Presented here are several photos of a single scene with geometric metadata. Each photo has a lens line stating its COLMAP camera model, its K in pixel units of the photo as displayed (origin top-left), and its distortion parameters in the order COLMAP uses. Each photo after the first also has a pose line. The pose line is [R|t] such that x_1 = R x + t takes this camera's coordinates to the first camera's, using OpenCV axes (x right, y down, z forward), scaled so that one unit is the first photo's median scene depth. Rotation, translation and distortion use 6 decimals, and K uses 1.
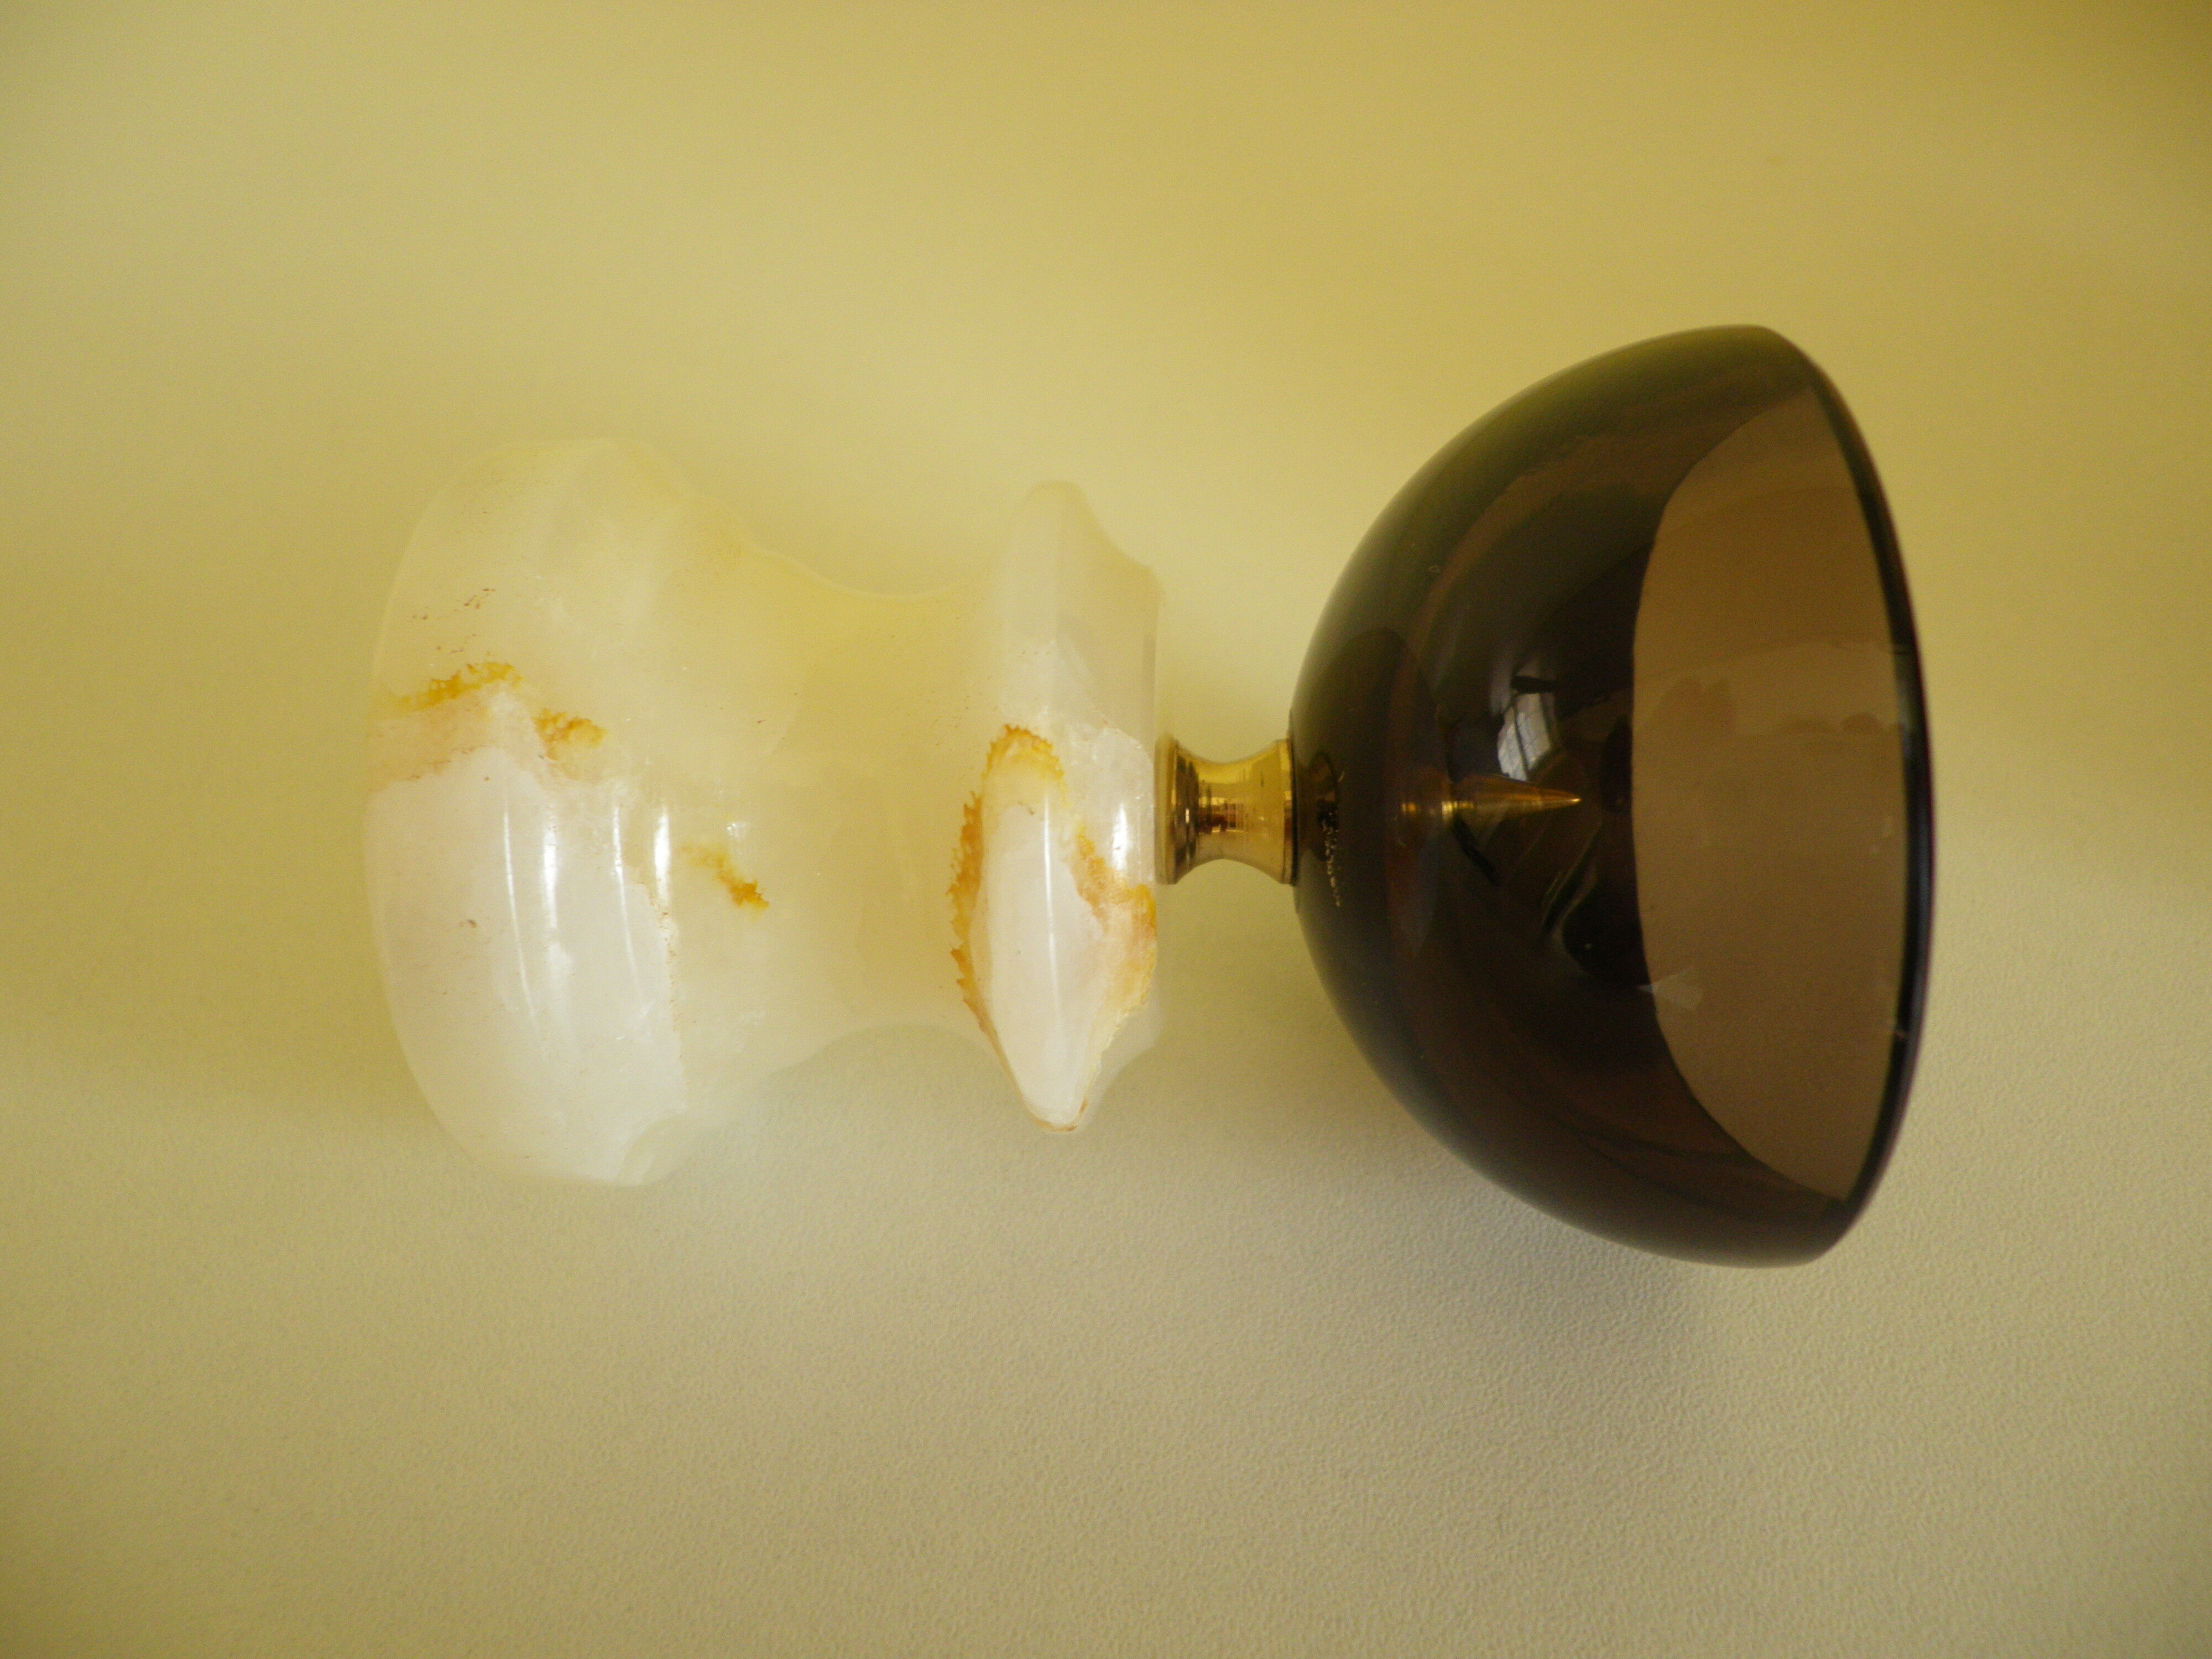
lens RADIAL K [[1667.8, 0, 1111.9], [0, 1667.8, 829.0], [0, 0, 1]] dist [0.000014, 0.002347]
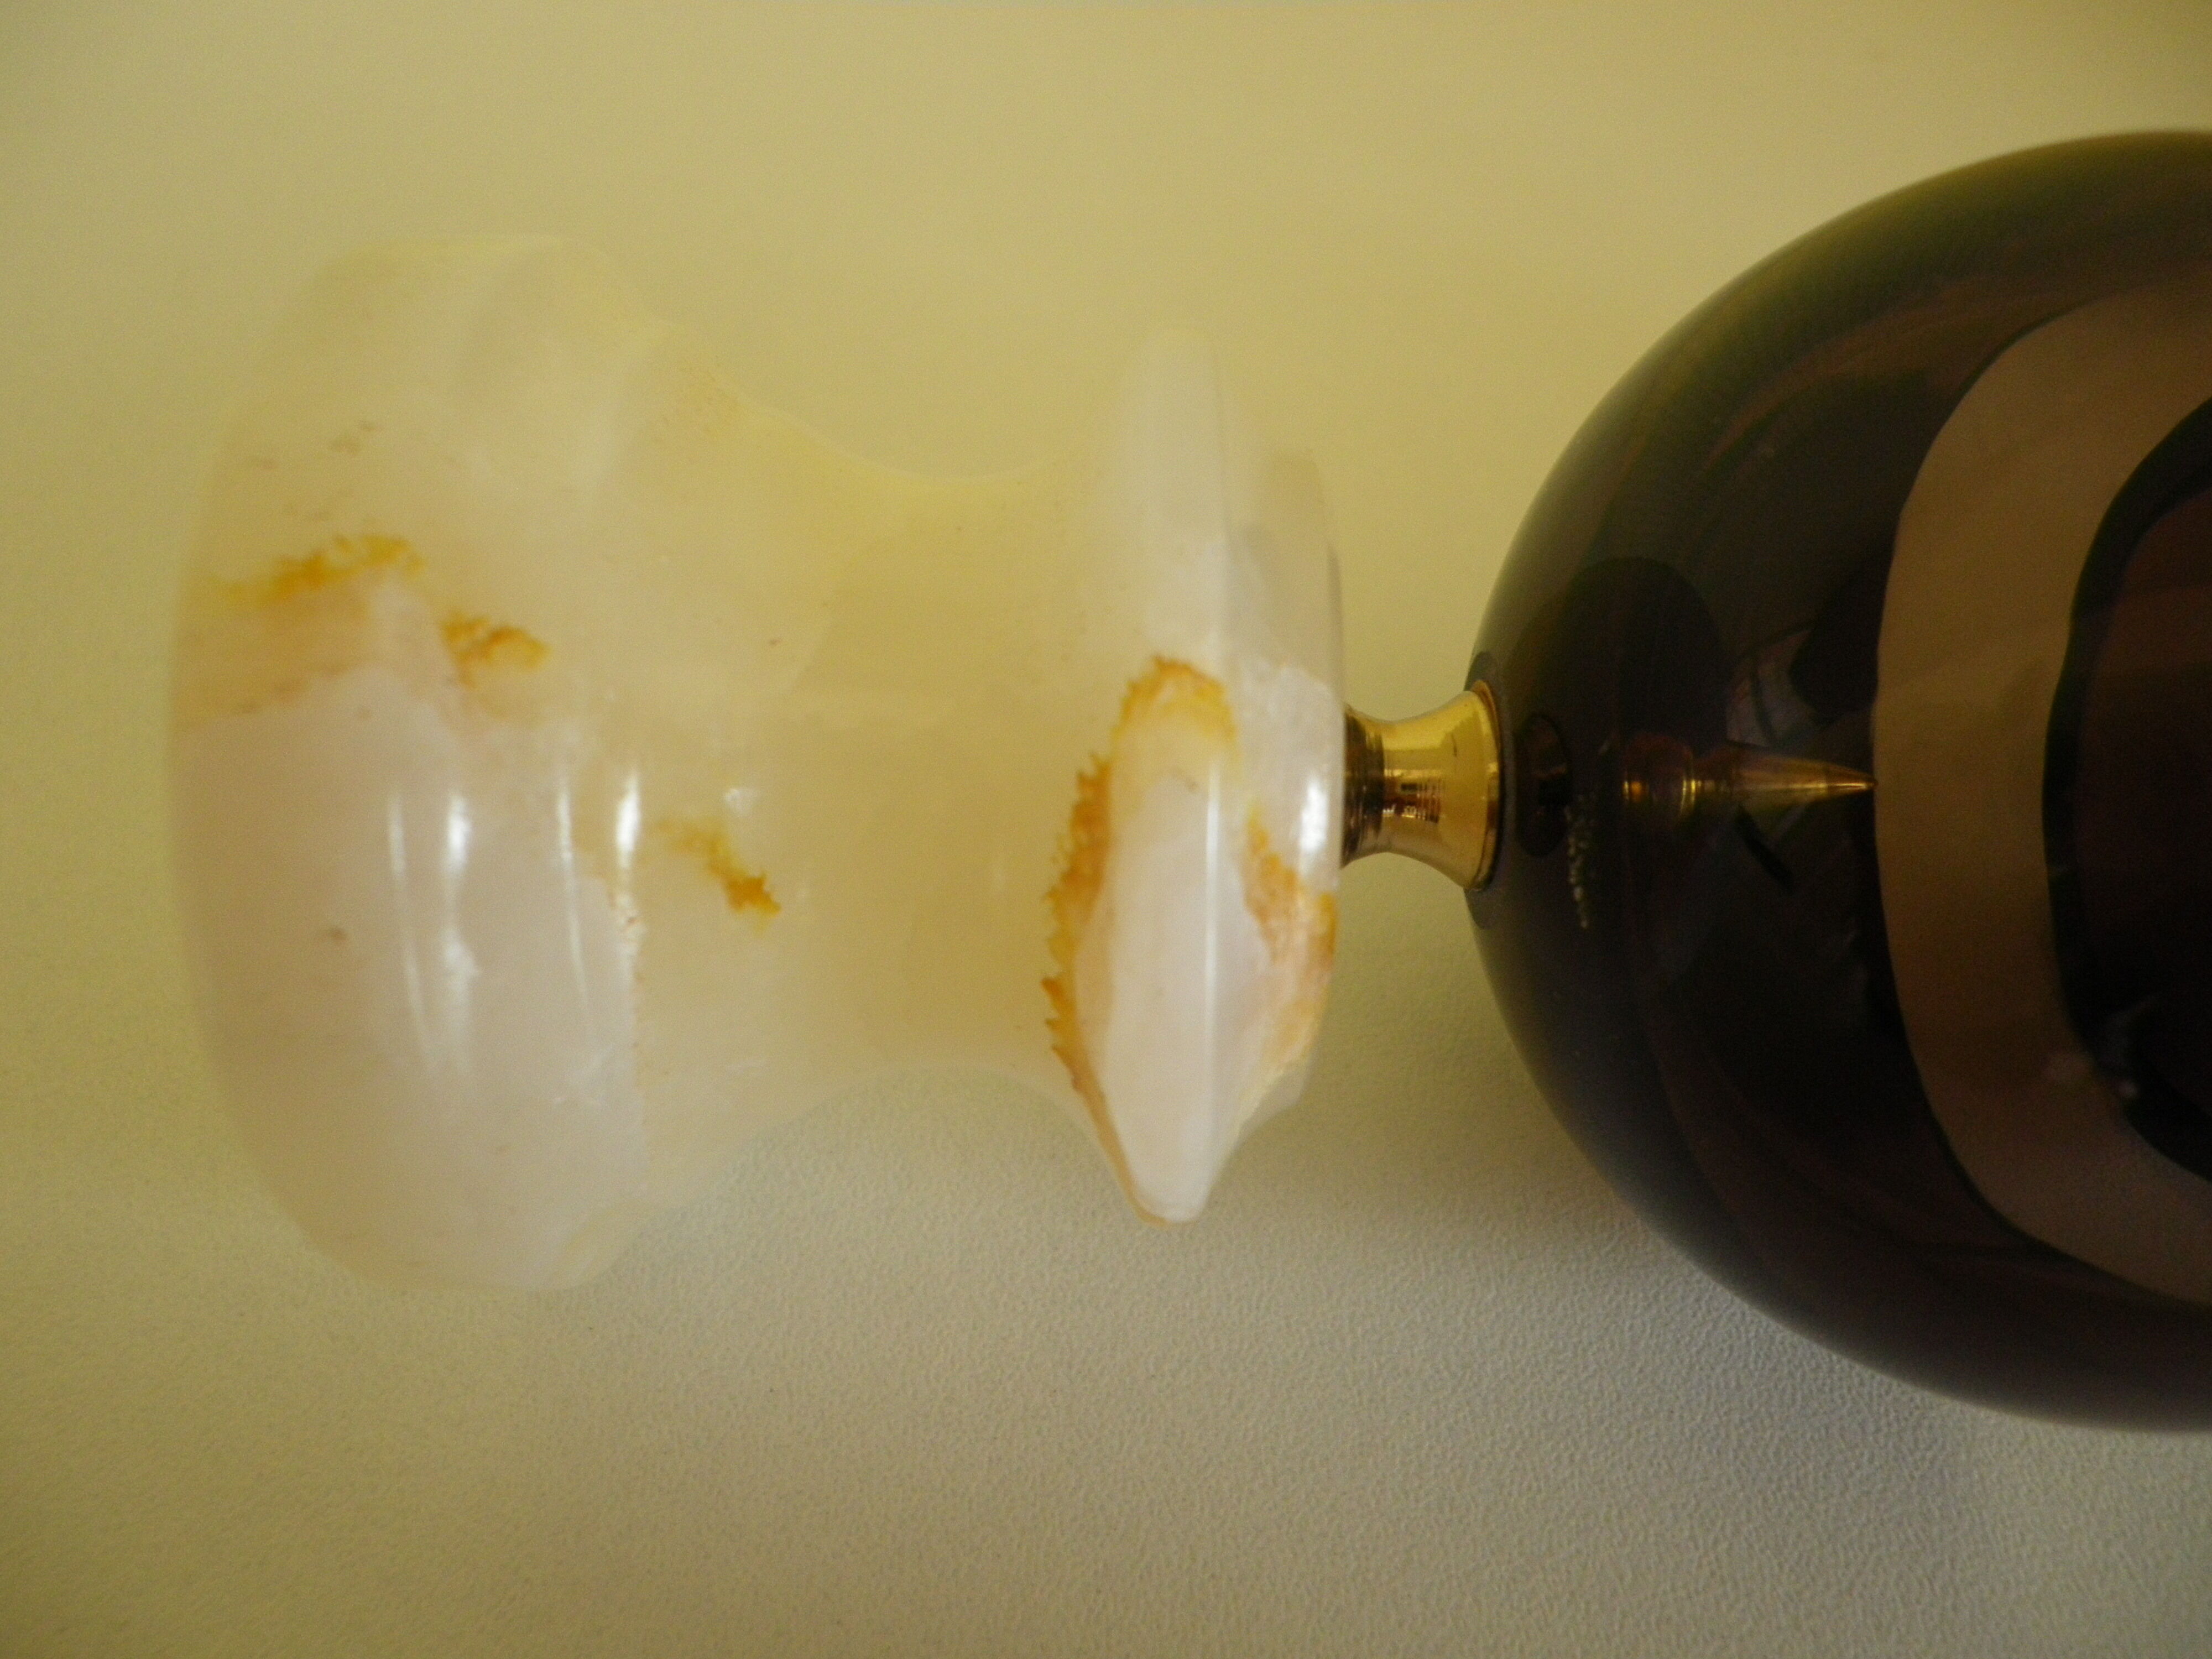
lens RADIAL K [[1667.8, 0, 1101.2], [0, 1667.8, 825.4], [0, 0, 1]] dist [0.000014, 0.002347]
pose [[0.998312, 0.025972, 0.051956, -0.100419], [-0.027209, 0.999359, 0.023247, -0.007780], [-0.051319, -0.024621, 0.998379, 0.279703]]
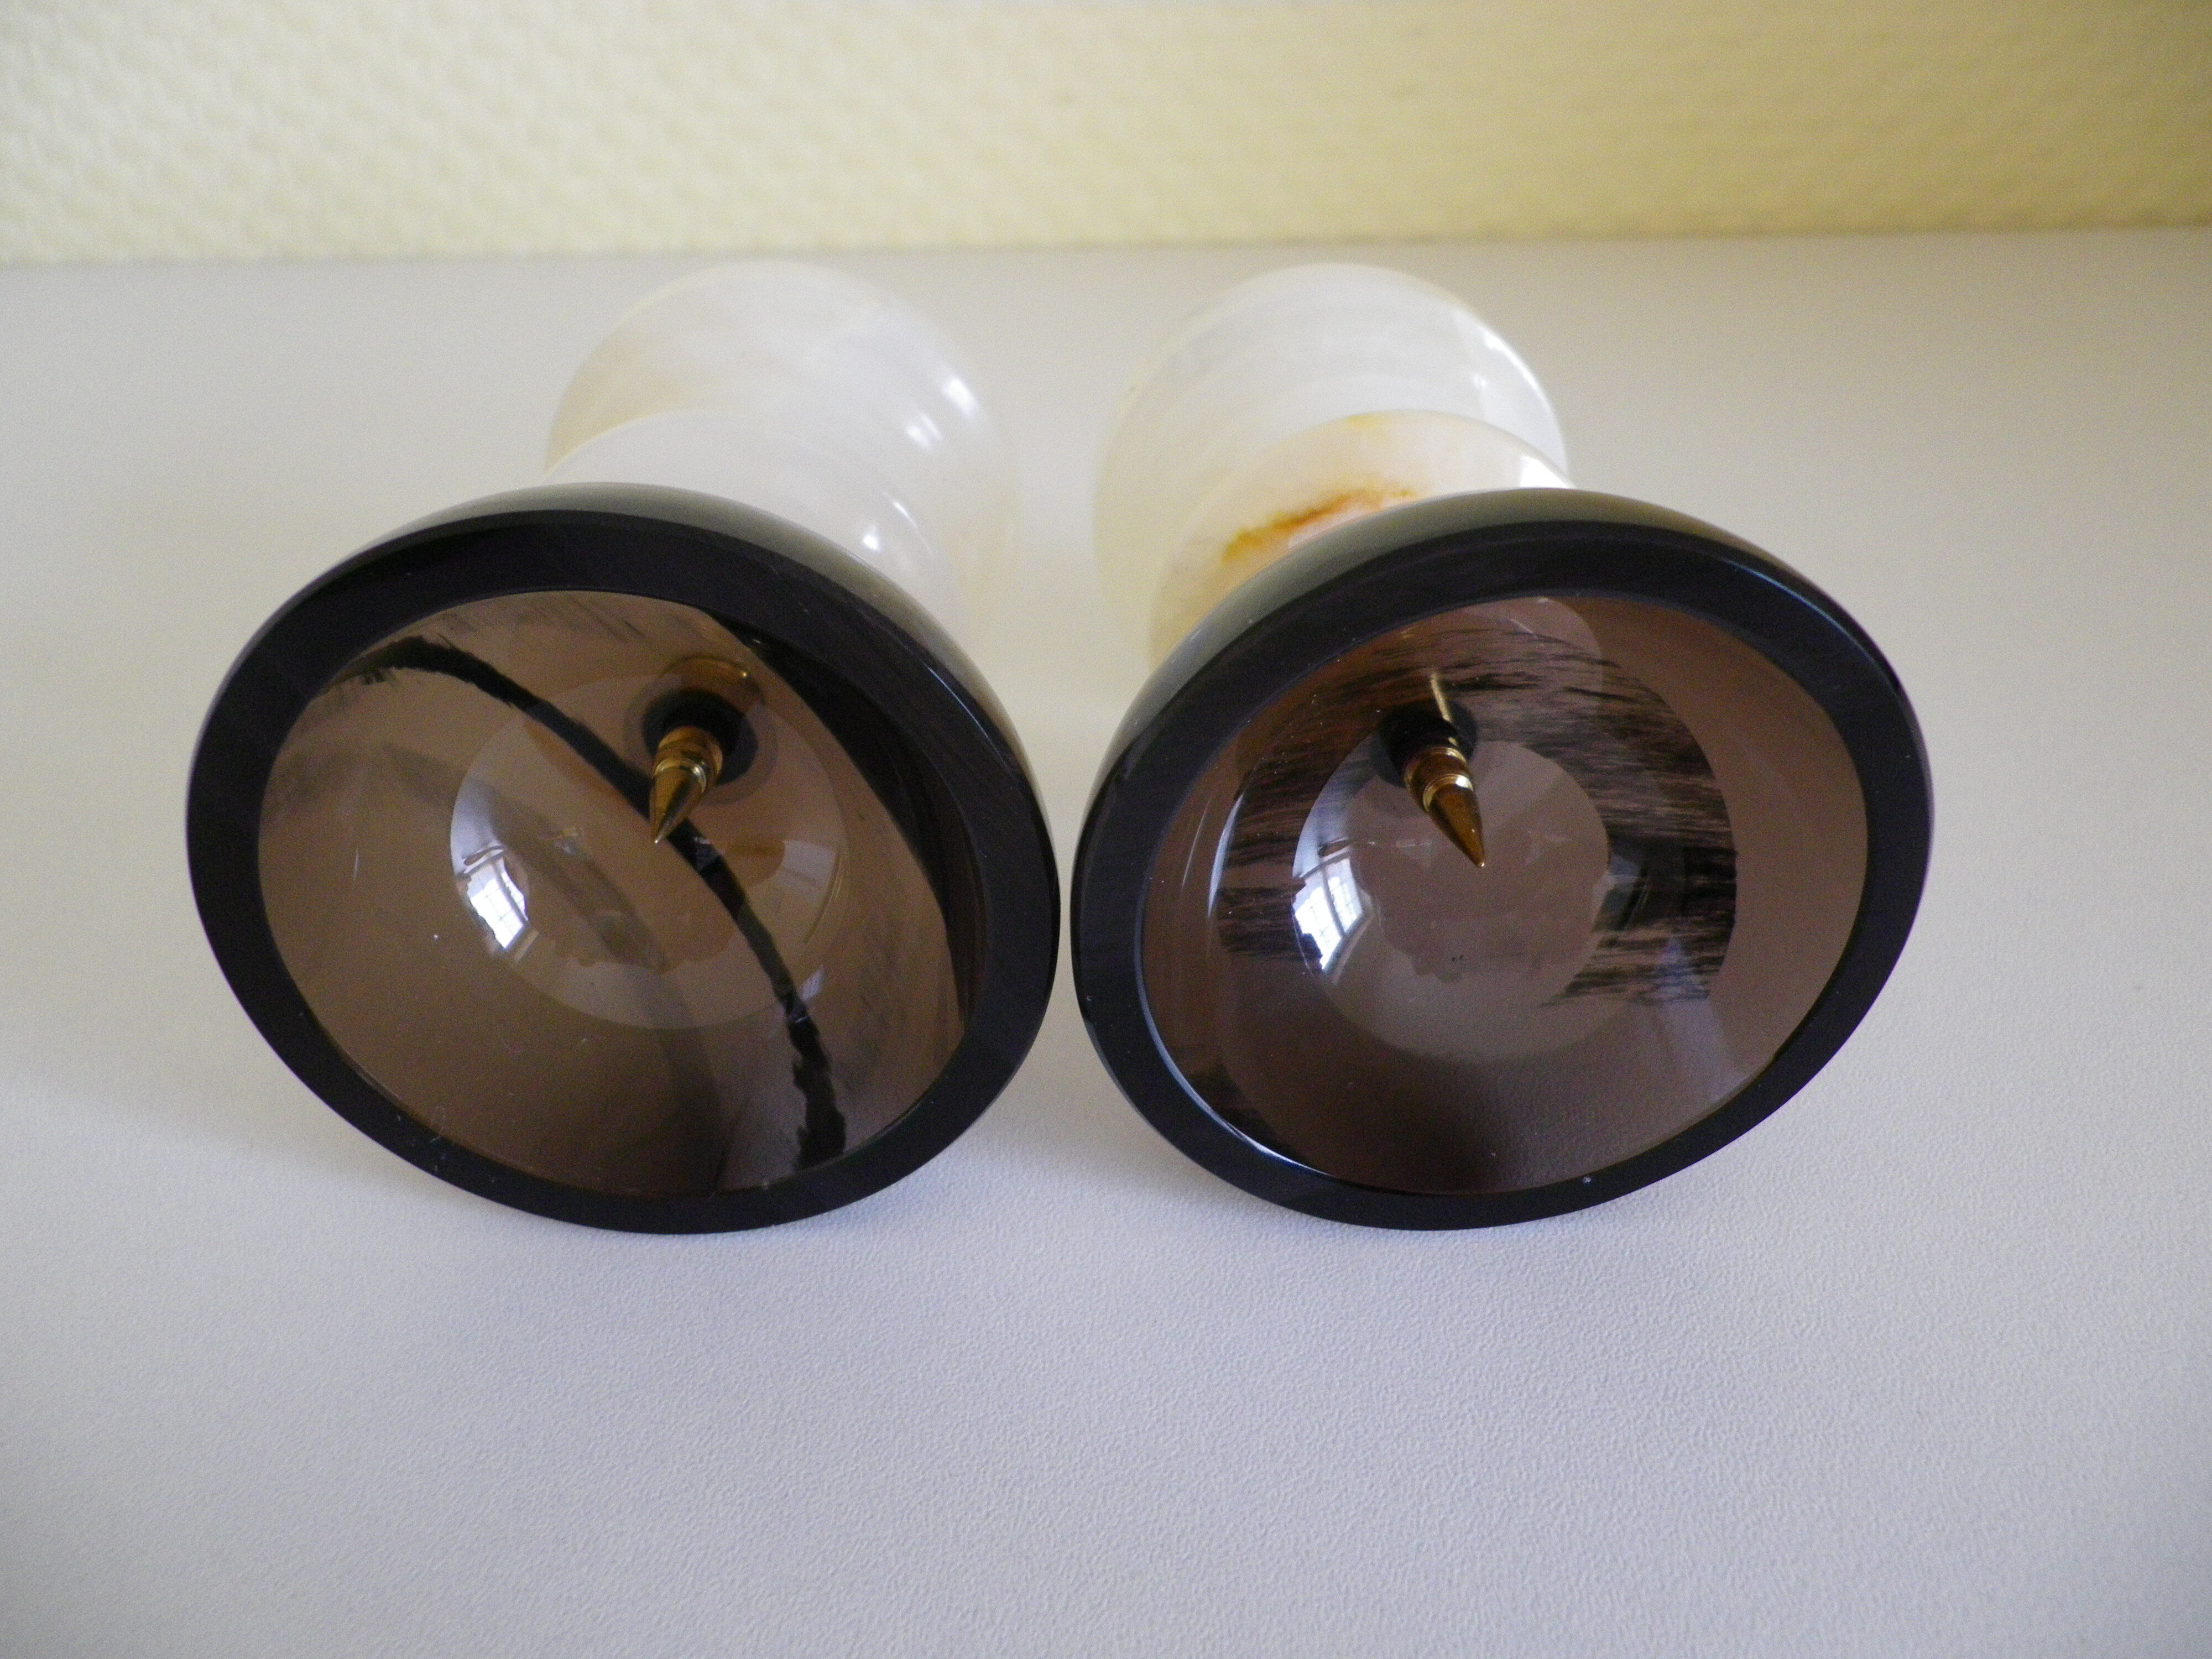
lens RADIAL K [[1667.8, 0, 1113.8], [0, 1667.8, 838.0], [0, 0, 1]] dist [0.000014, 0.002347]
pose [[0.999896, -0.000259, -0.014450, 0.227819], [-0.002658, 0.979500, -0.201429, 0.205520], [0.014206, 0.201446, 0.979397, -0.100630]]
